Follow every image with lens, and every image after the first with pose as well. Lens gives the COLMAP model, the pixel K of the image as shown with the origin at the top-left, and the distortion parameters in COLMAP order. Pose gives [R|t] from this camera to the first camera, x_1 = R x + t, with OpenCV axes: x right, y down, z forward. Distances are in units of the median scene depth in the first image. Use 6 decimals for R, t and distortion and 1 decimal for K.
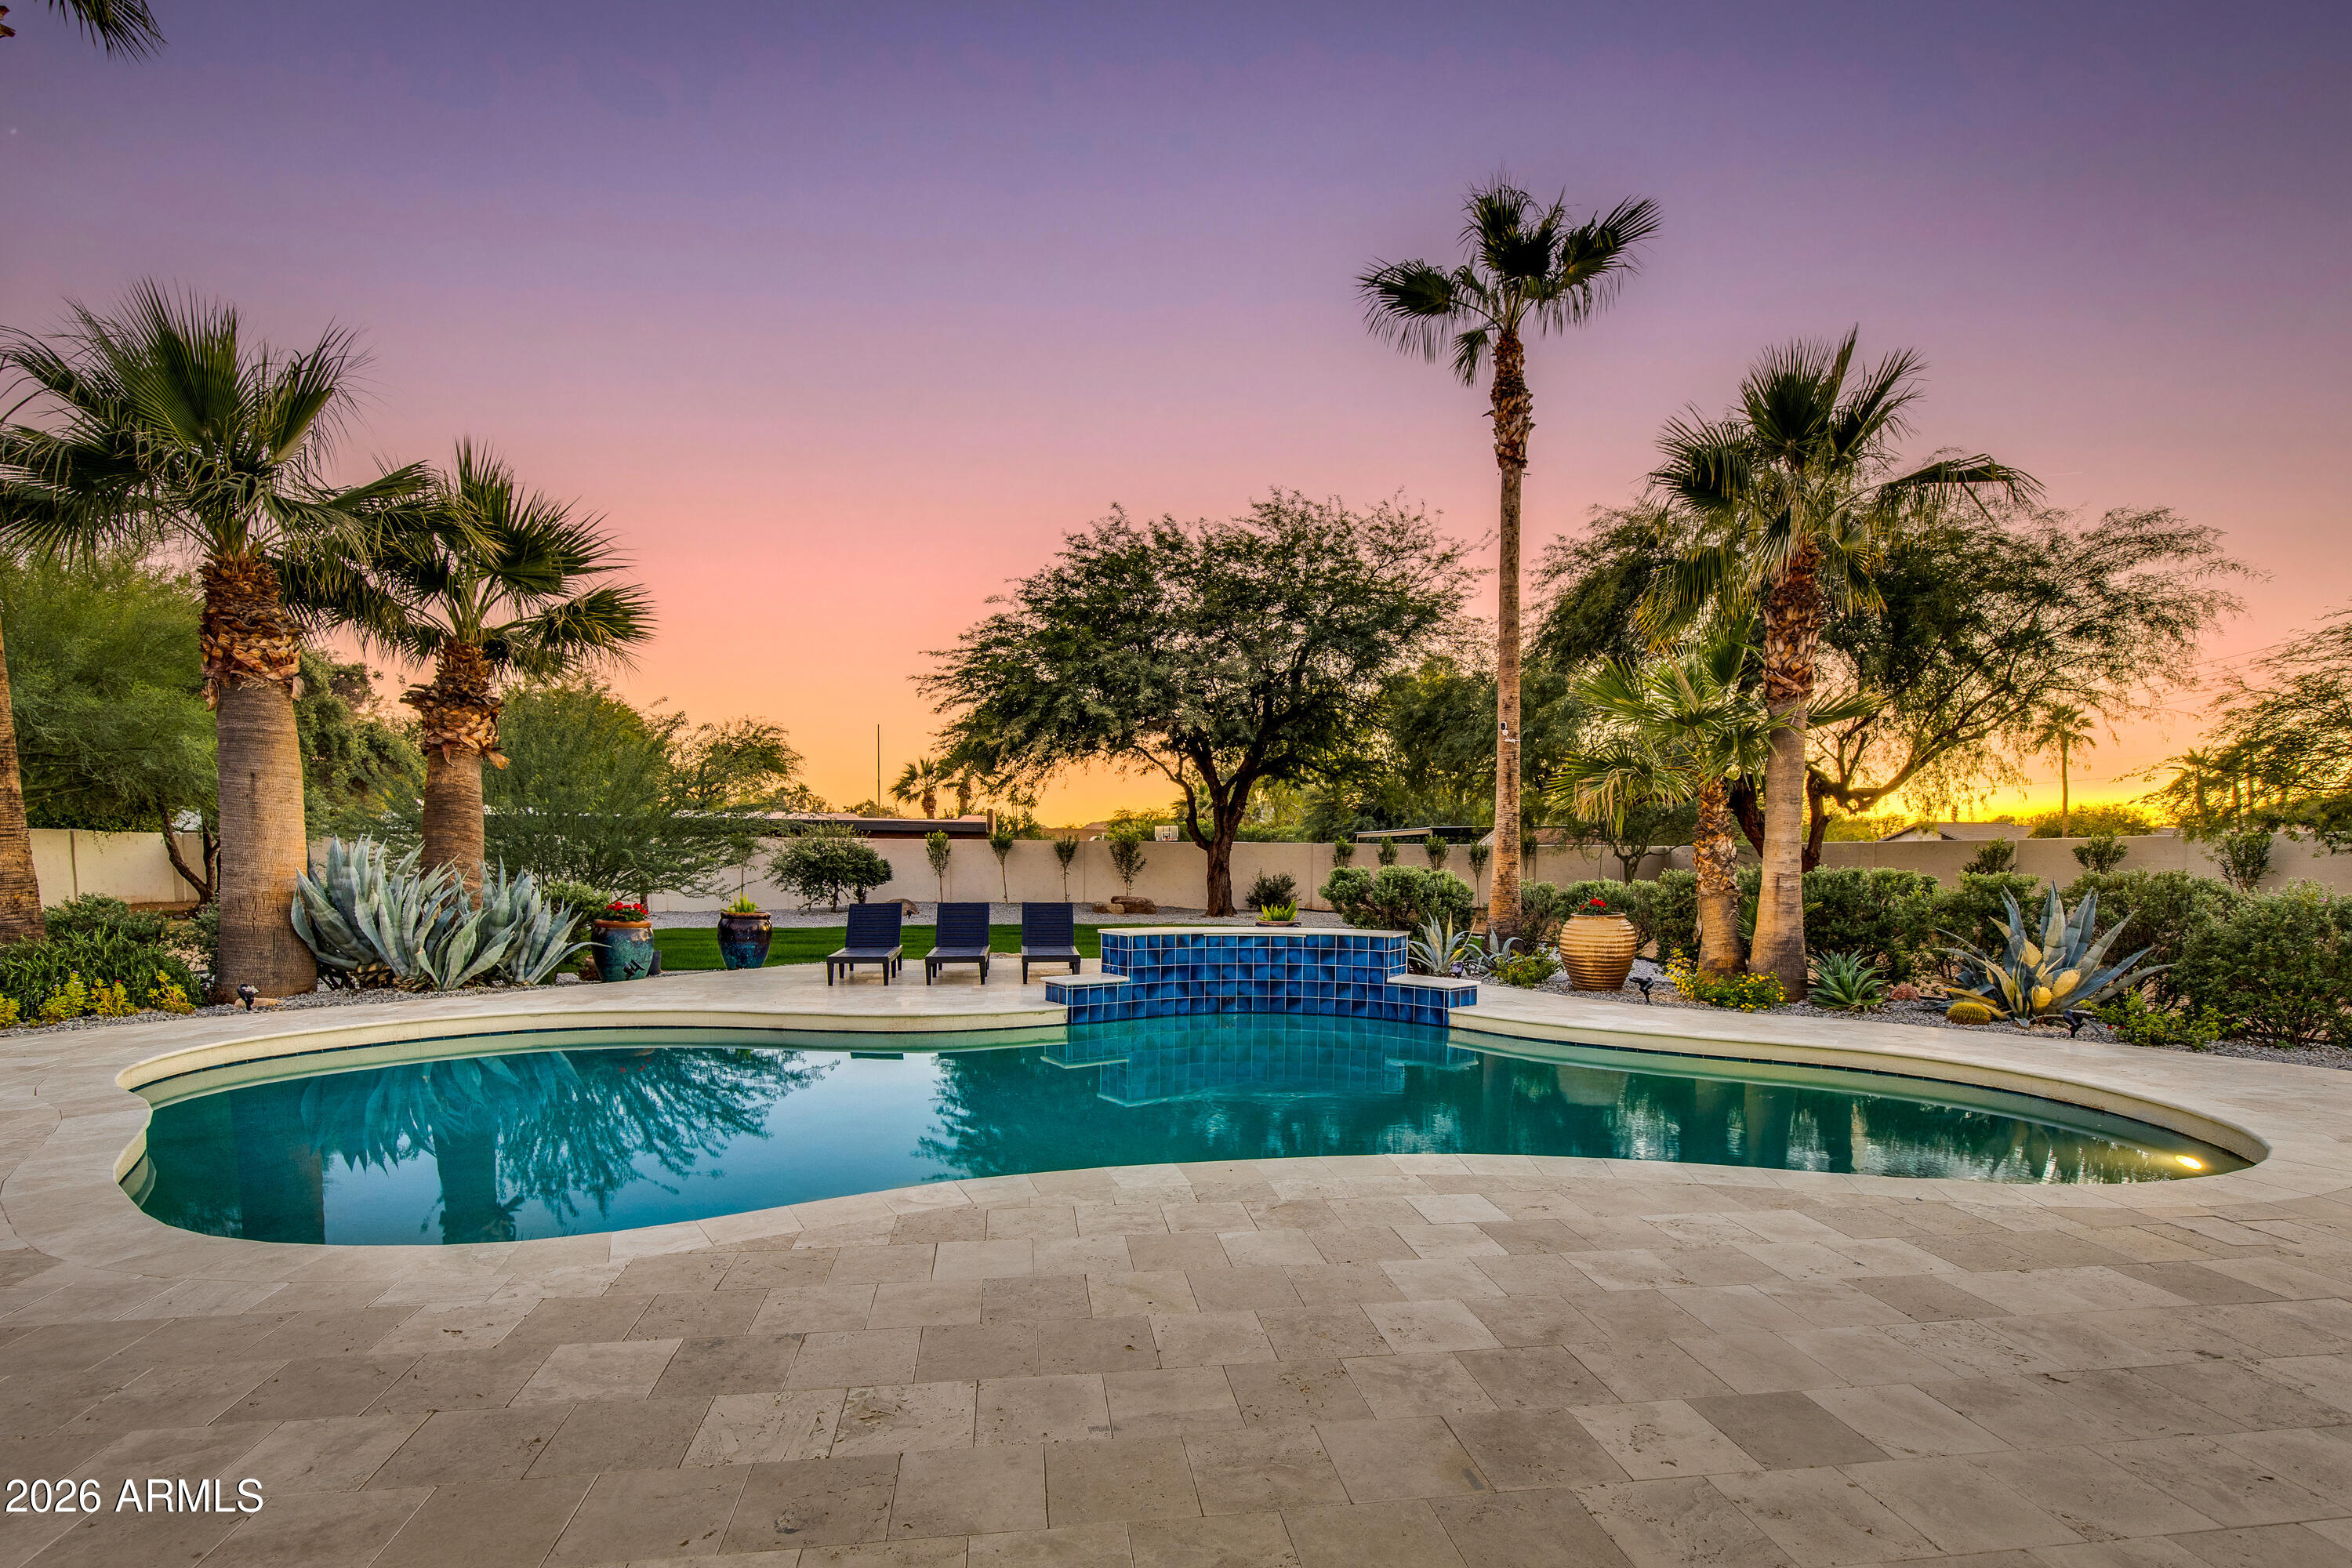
lens RADIAL K [[1105.7, 0, 1171.8], [0, 1105.7, 943.7], [0, 0, 1]] dist [0.003075, 0.000997]
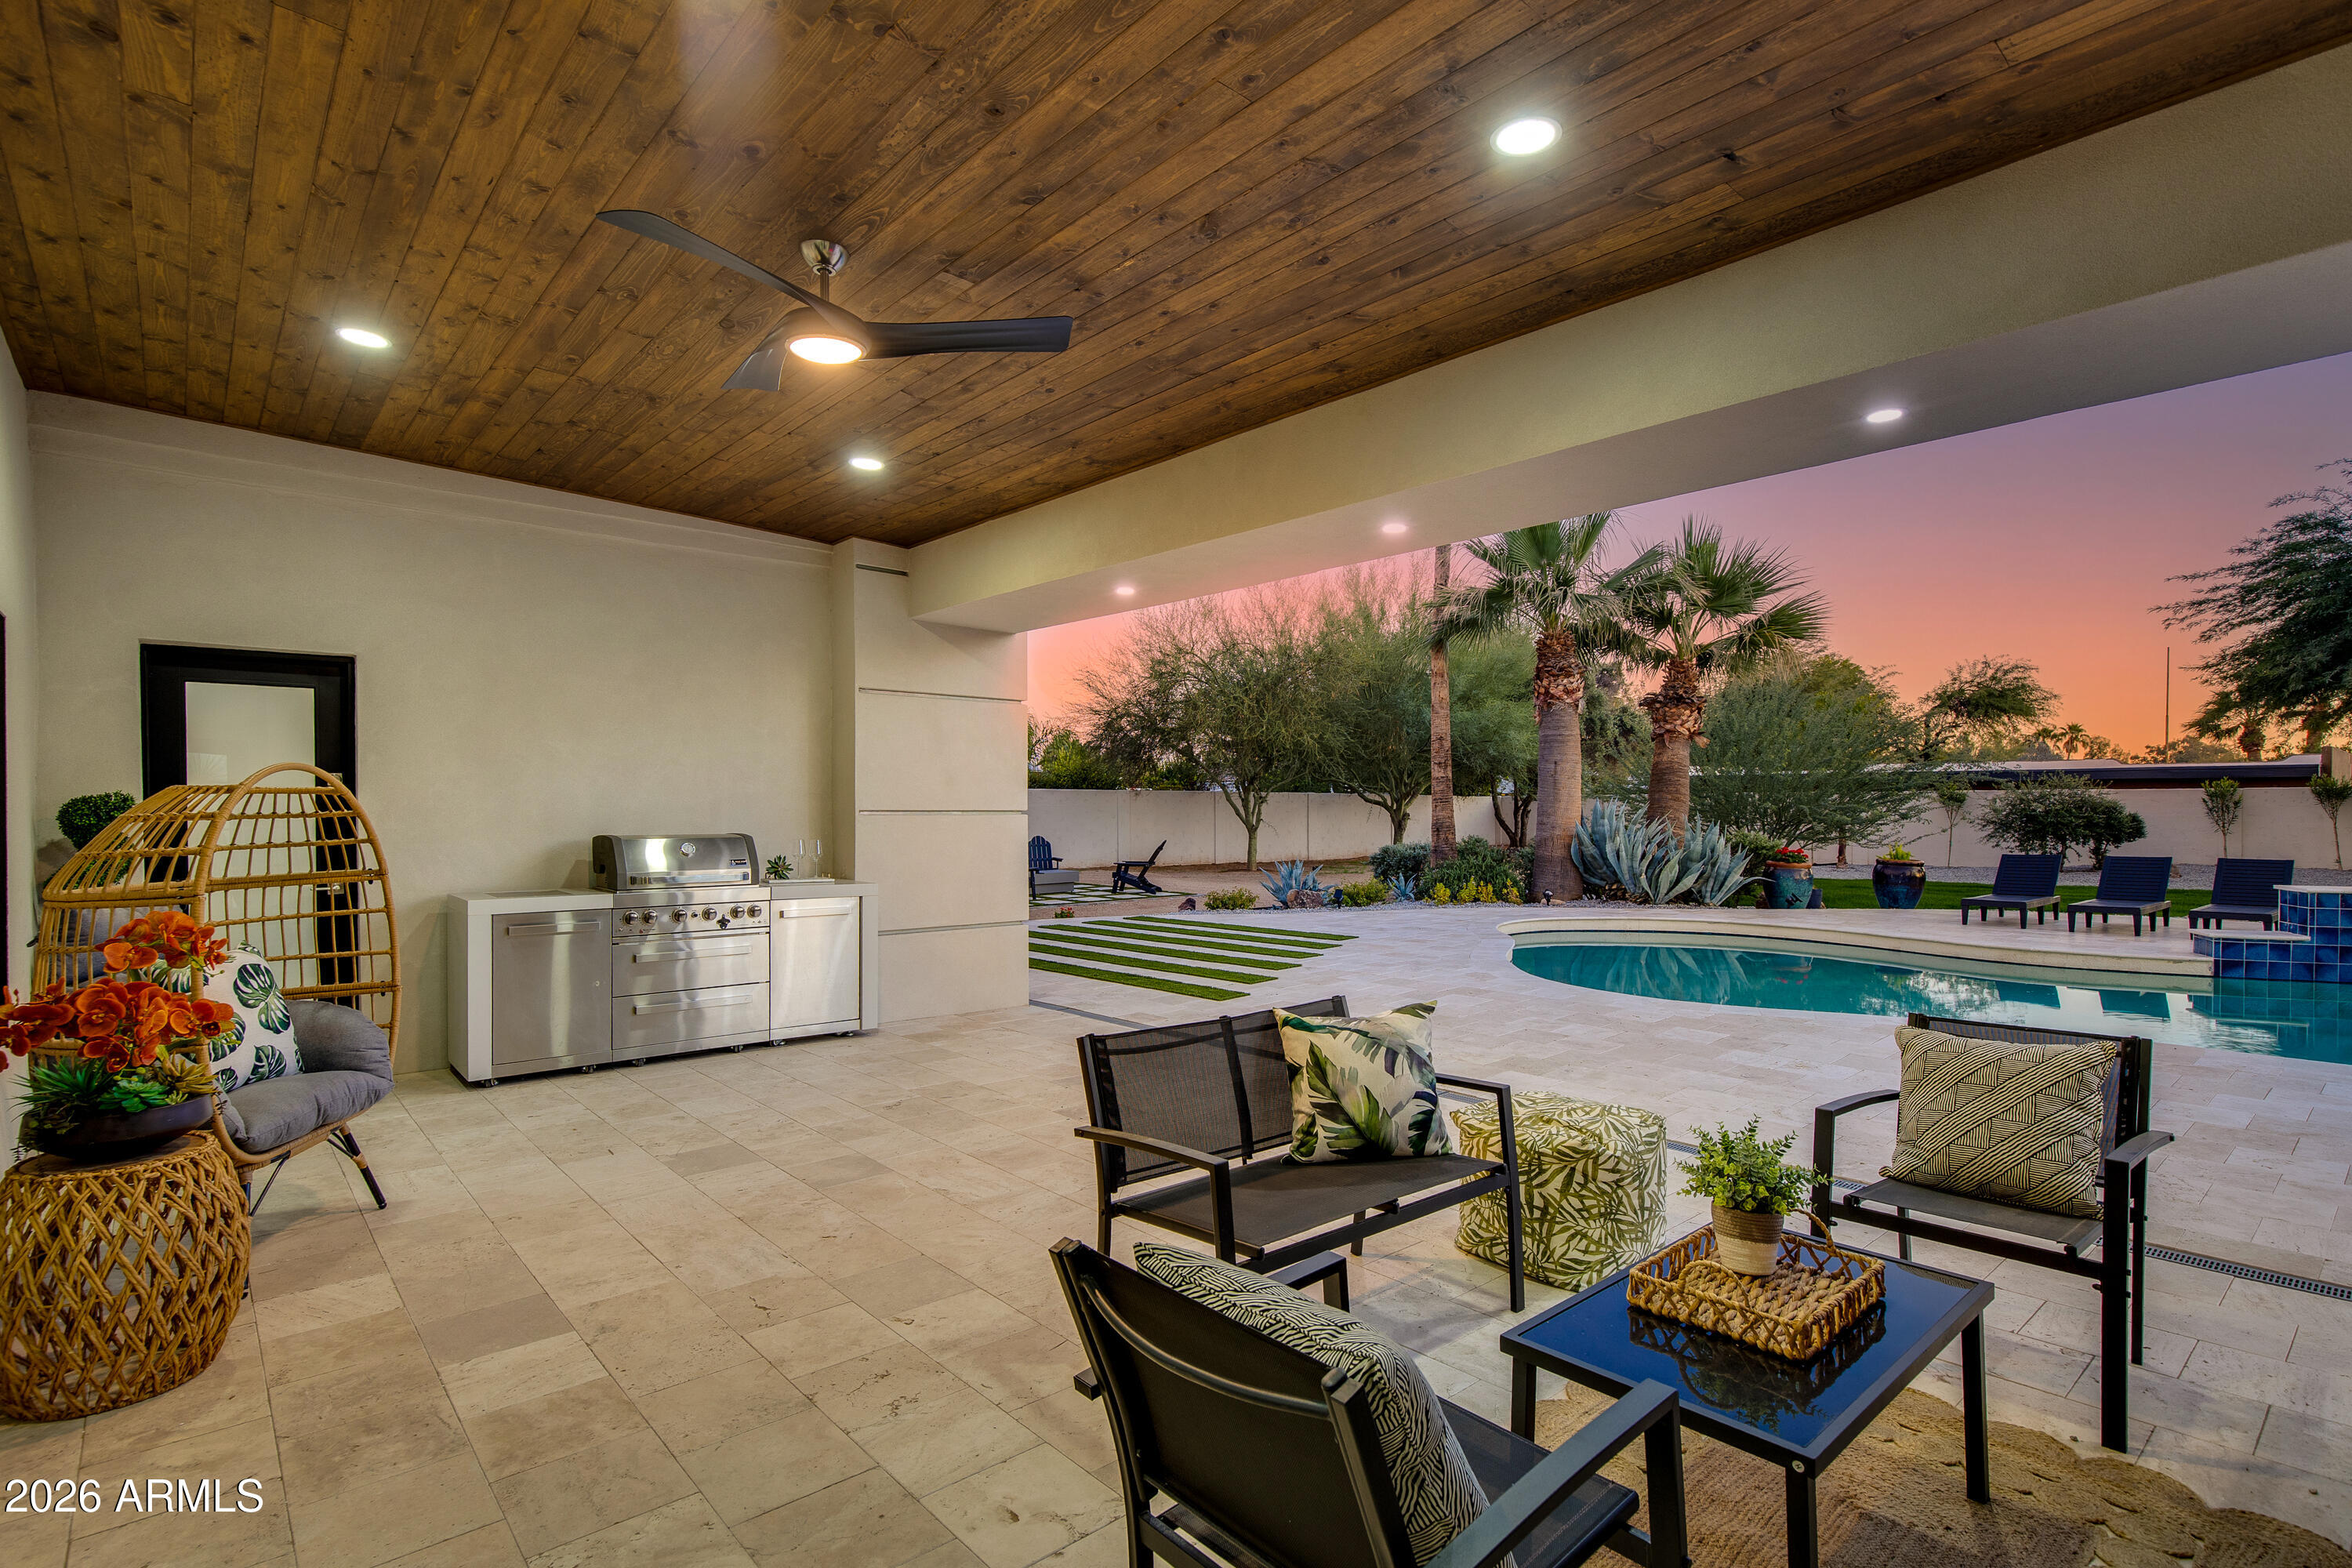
lens RADIAL K [[1127.6, 0, 1178.4], [0, 1127.6, 817.2], [0, 0, 1]] dist [0.002560, 0.000612]
pose [[0.543382, -0.000690, -0.839486, 0.210277], [-0.061033, 0.997321, -0.040324, 0.022851], [0.837264, 0.073147, 0.541884, -0.287768]]
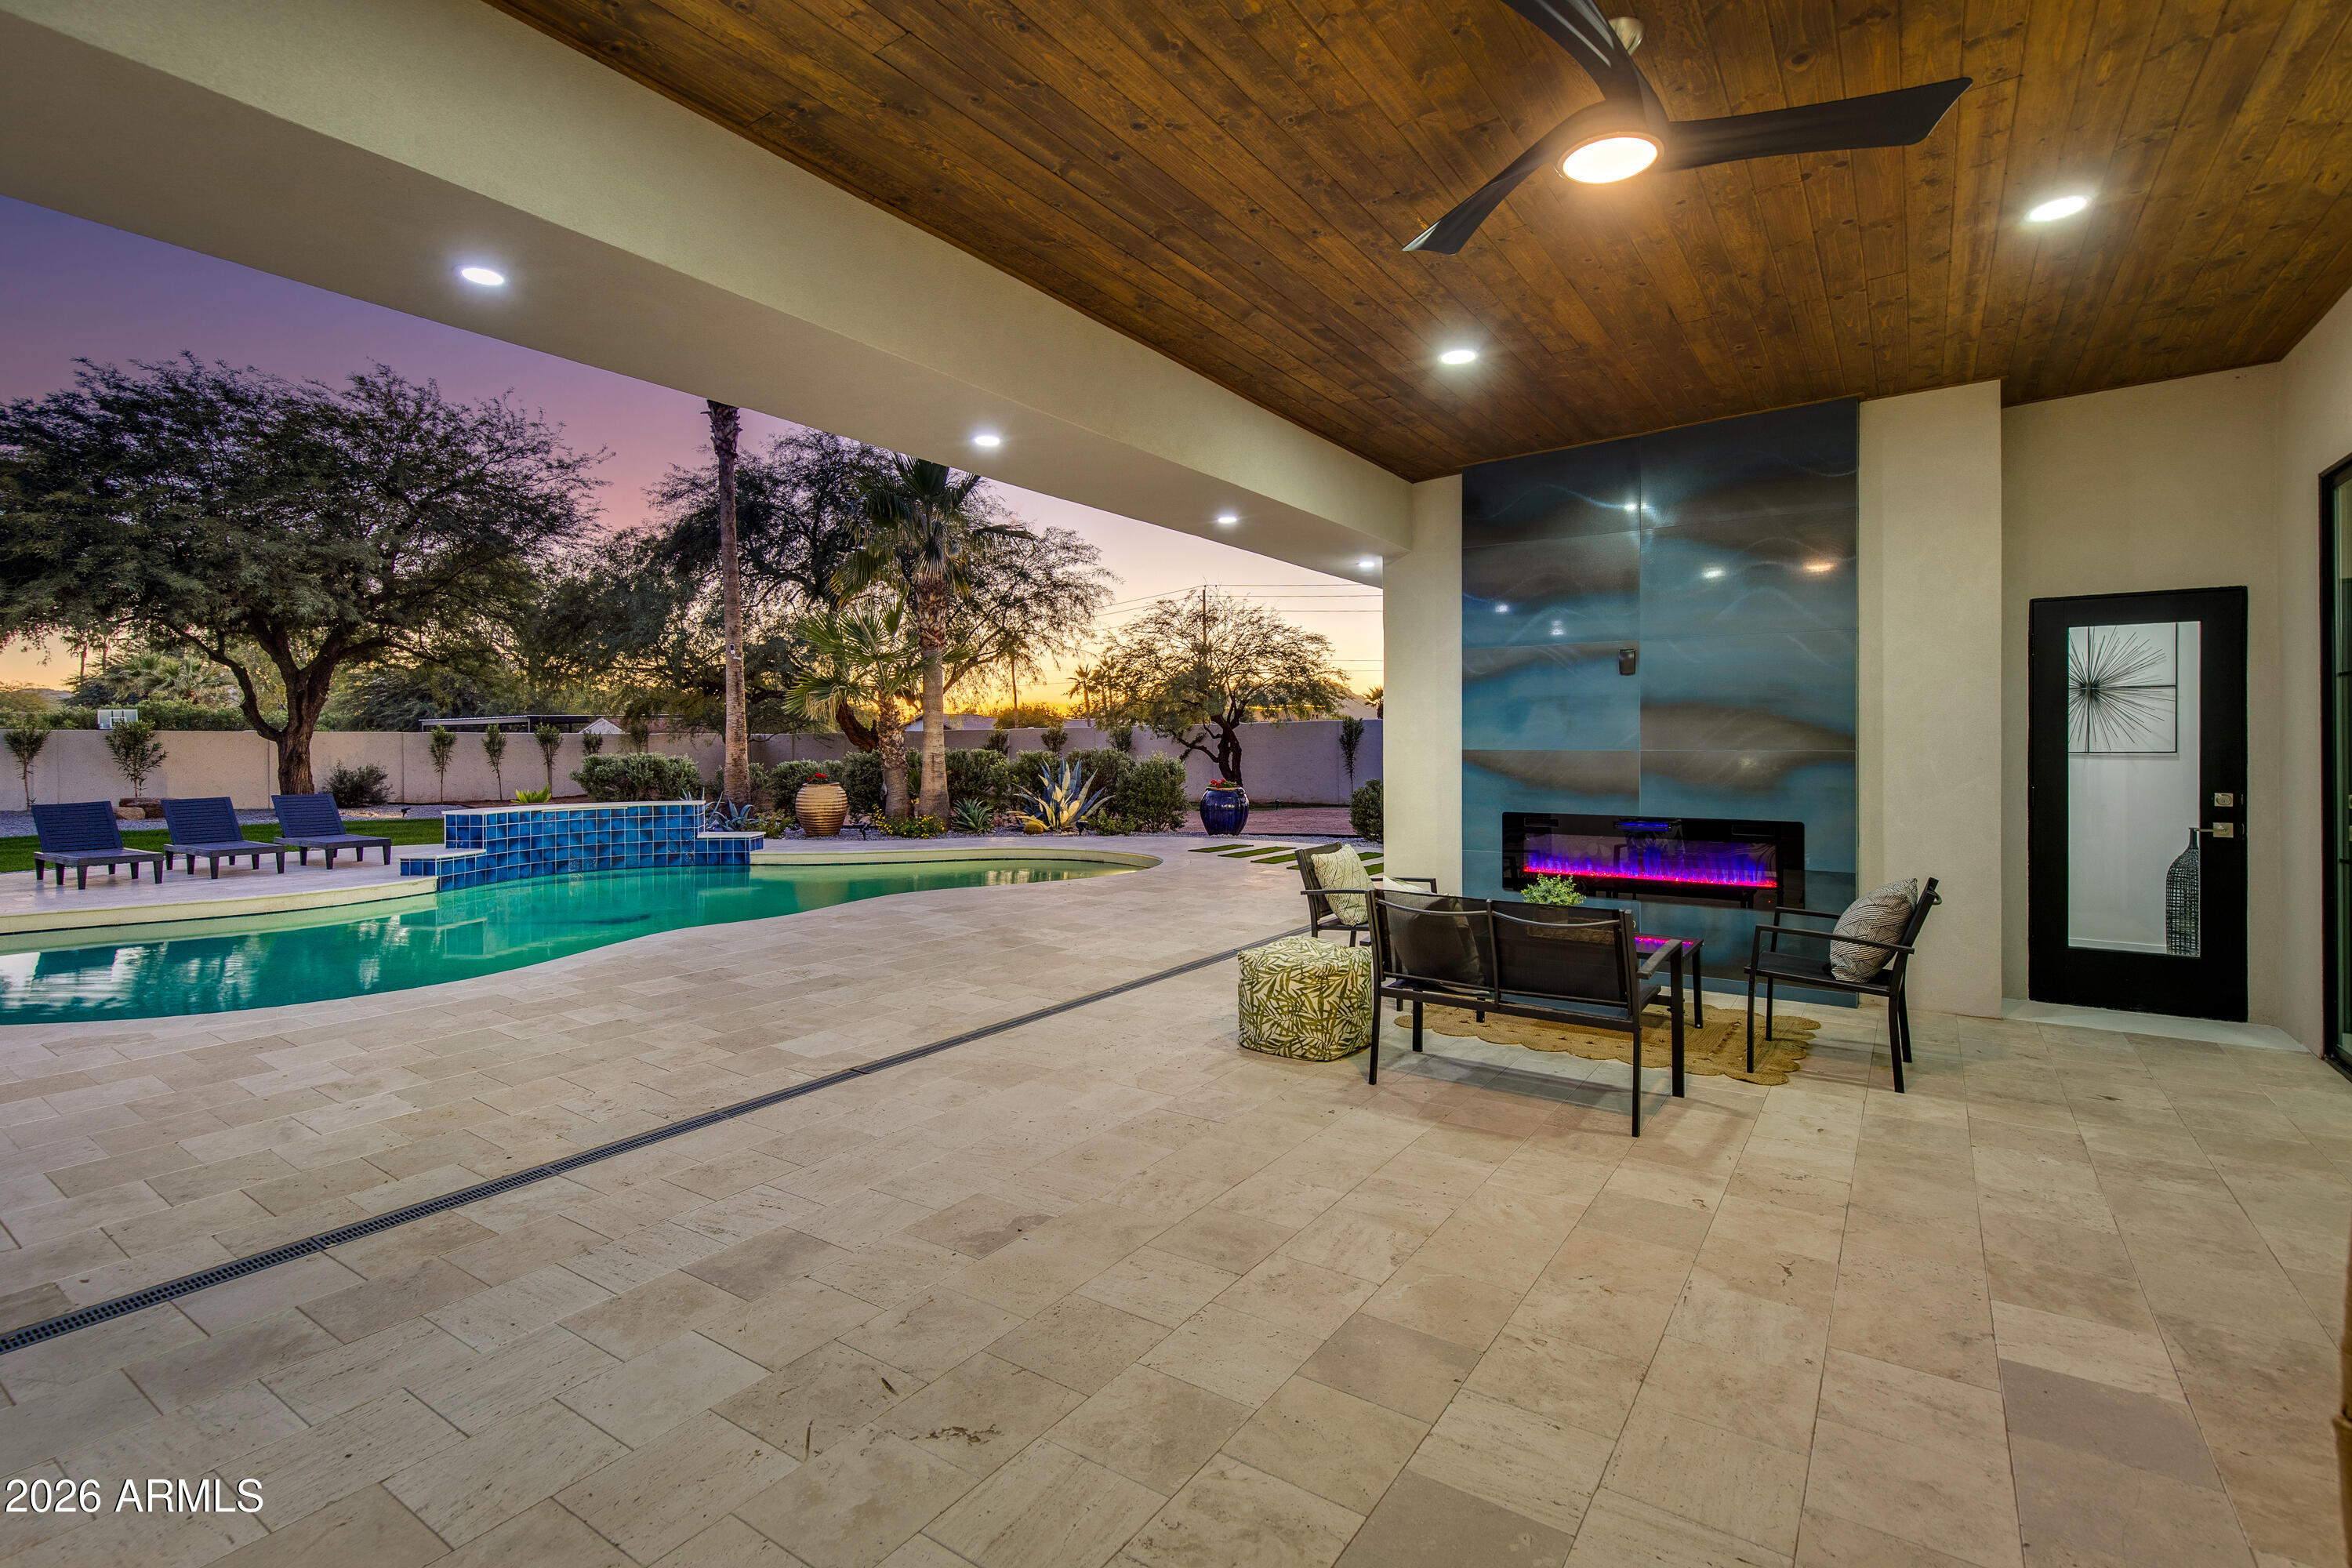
lens RADIAL K [[1094.1, 0, 1153.1], [0, 1094.1, 749.3], [0, 0, 1]] dist [0.011039, -0.000334]
pose [[0.688879, -0.013839, 0.724744, -0.340004], [0.066346, 0.996825, -0.044028, 0.019646], [-0.721834, 0.078414, 0.687610, -0.292680]]
